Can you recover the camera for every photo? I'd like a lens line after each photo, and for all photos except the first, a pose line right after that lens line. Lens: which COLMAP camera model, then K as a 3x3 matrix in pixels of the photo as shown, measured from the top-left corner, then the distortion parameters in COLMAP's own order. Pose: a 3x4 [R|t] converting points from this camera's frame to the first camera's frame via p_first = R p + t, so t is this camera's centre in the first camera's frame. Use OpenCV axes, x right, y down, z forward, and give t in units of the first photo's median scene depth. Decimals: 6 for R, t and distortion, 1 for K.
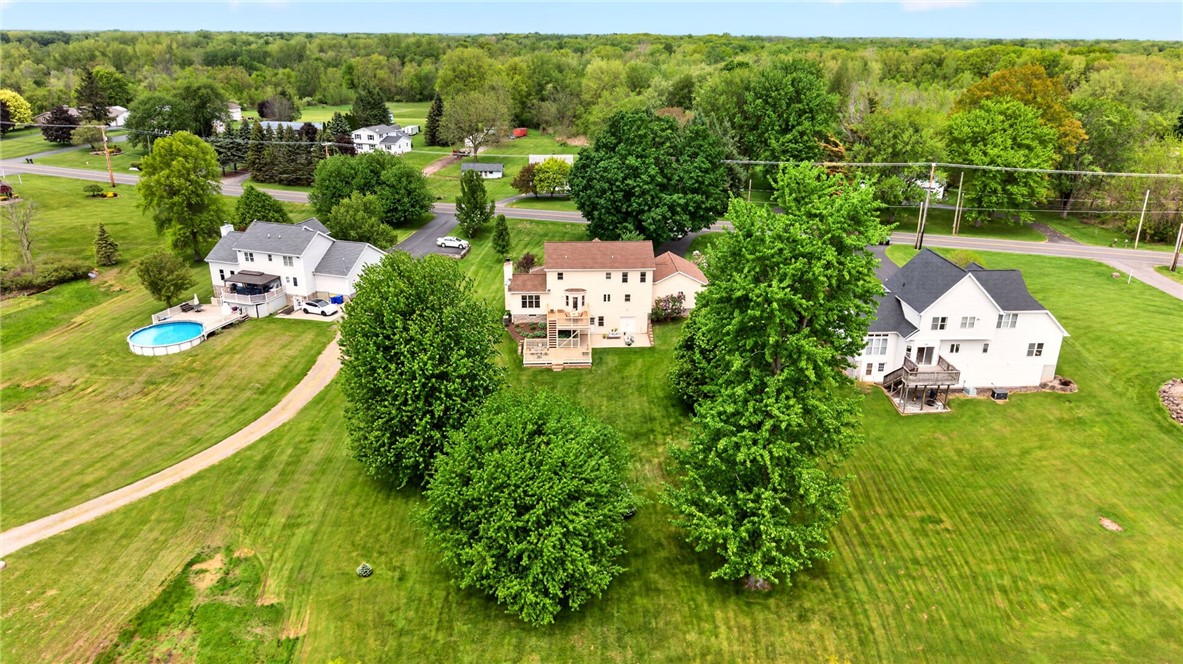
lens RADIAL K [[918.1, 0, 591.5], [0, 918.1, 332.0], [0, 0, 1]] dist [0.000993, -0.000586]
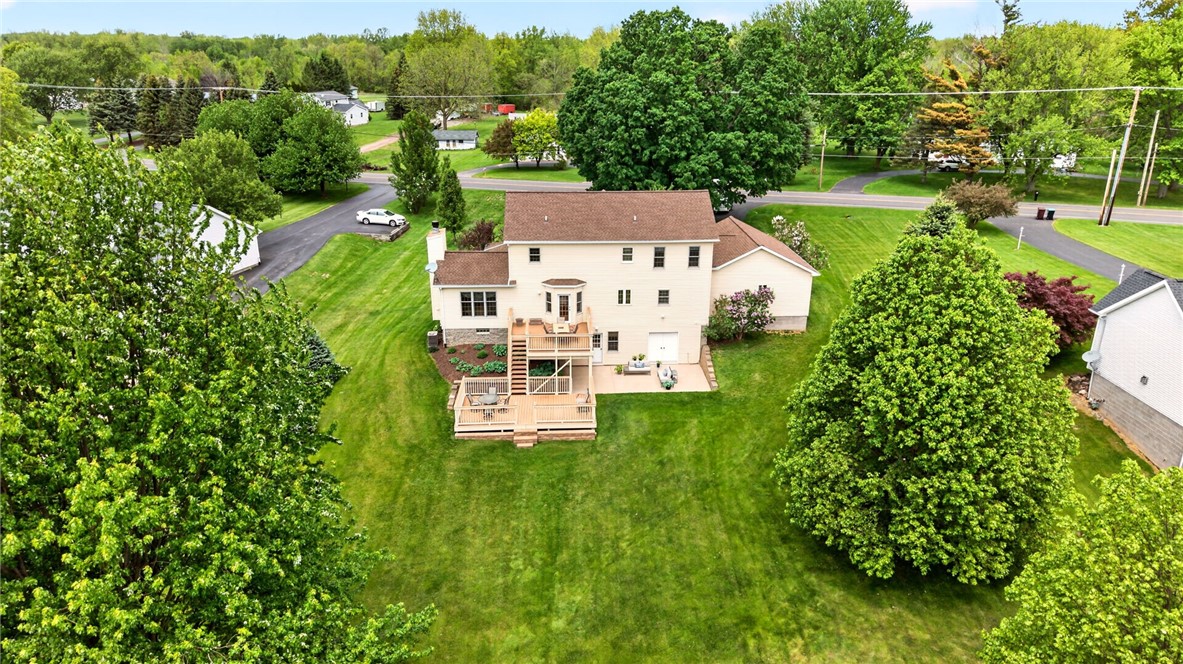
lens RADIAL K [[918.1, 0, 591.5], [0, 918.1, 332.0], [0, 0, 1]] dist [0.000993, -0.000586]
pose [[0.999999, -0.000992, 0.000316, -0.002086], [0.000996, 0.999920, -0.012611, -0.010454], [-0.000303, 0.012611, 0.999920, 0.475295]]
